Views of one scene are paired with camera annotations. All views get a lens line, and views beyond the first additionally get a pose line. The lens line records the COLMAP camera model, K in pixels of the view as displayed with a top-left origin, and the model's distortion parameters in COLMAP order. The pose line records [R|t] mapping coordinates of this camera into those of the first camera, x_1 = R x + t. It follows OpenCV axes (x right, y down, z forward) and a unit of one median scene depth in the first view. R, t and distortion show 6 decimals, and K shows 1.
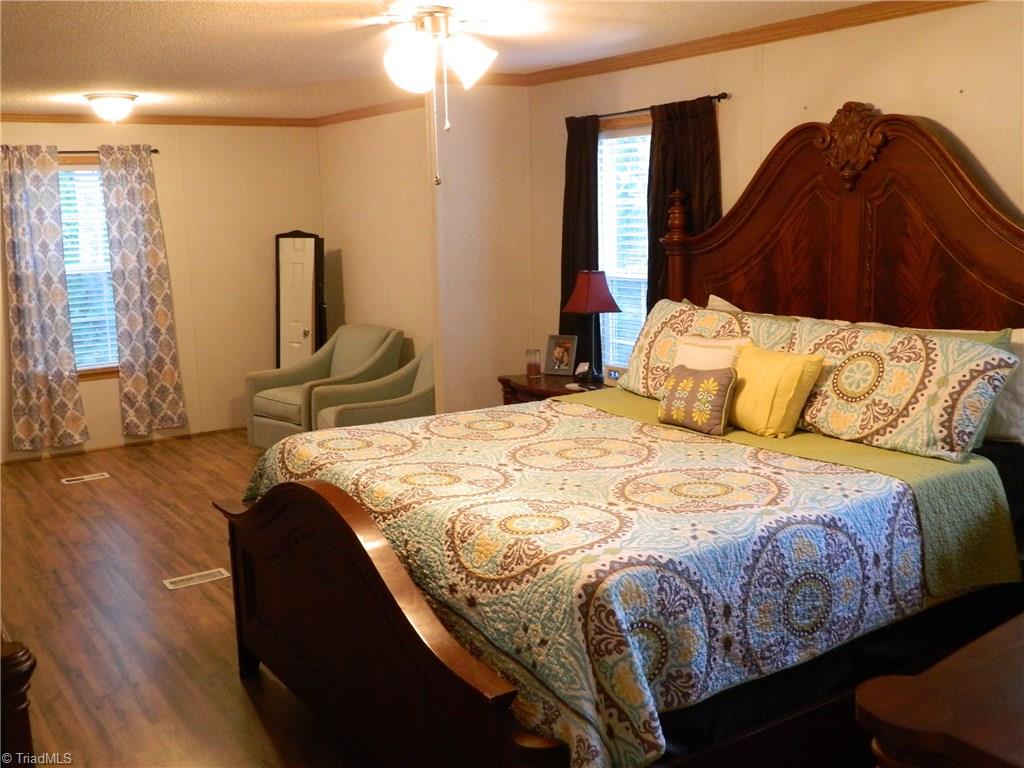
lens RADIAL K [[1060.3, 0, 511.7], [0, 1060.3, 379.9], [0, 0, 1]] dist [0.005769, 0.000000]
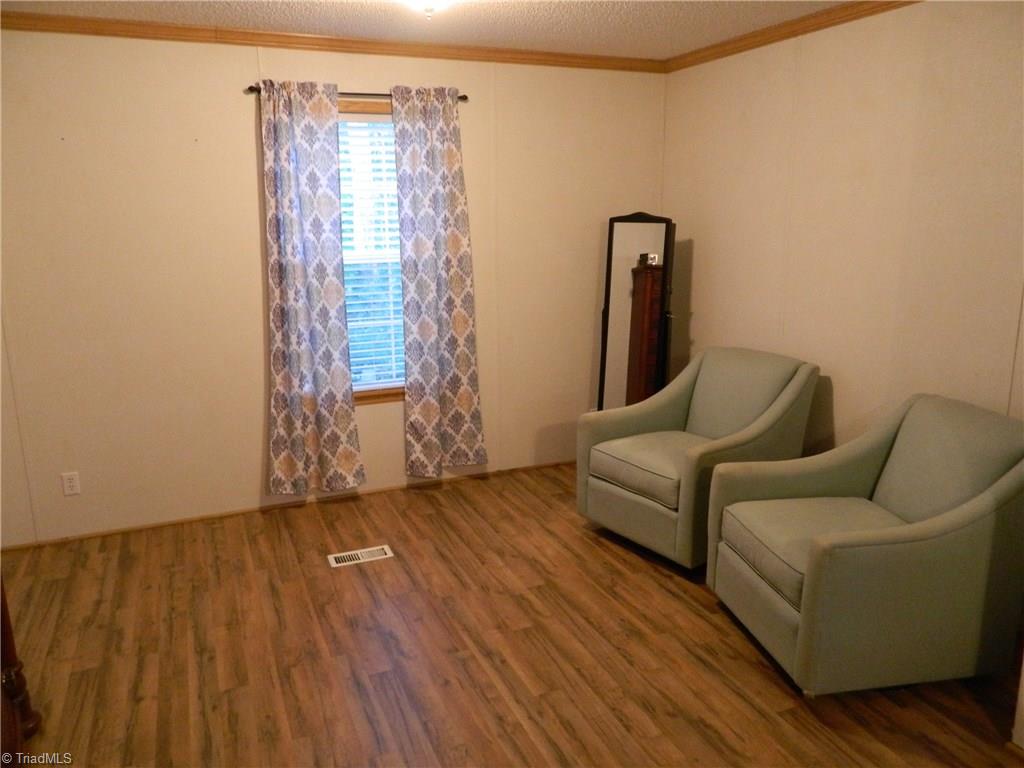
lens RADIAL K [[785.1, 0, 513.6], [0, 785.1, 387.0], [0, 0, 1]] dist [0.022210, 0.001188]
pose [[0.983045, 0.058510, -0.173776, -0.200839], [-0.047520, 0.996638, 0.066746, -0.055937], [0.177097, -0.057357, 0.982521, 0.471886]]
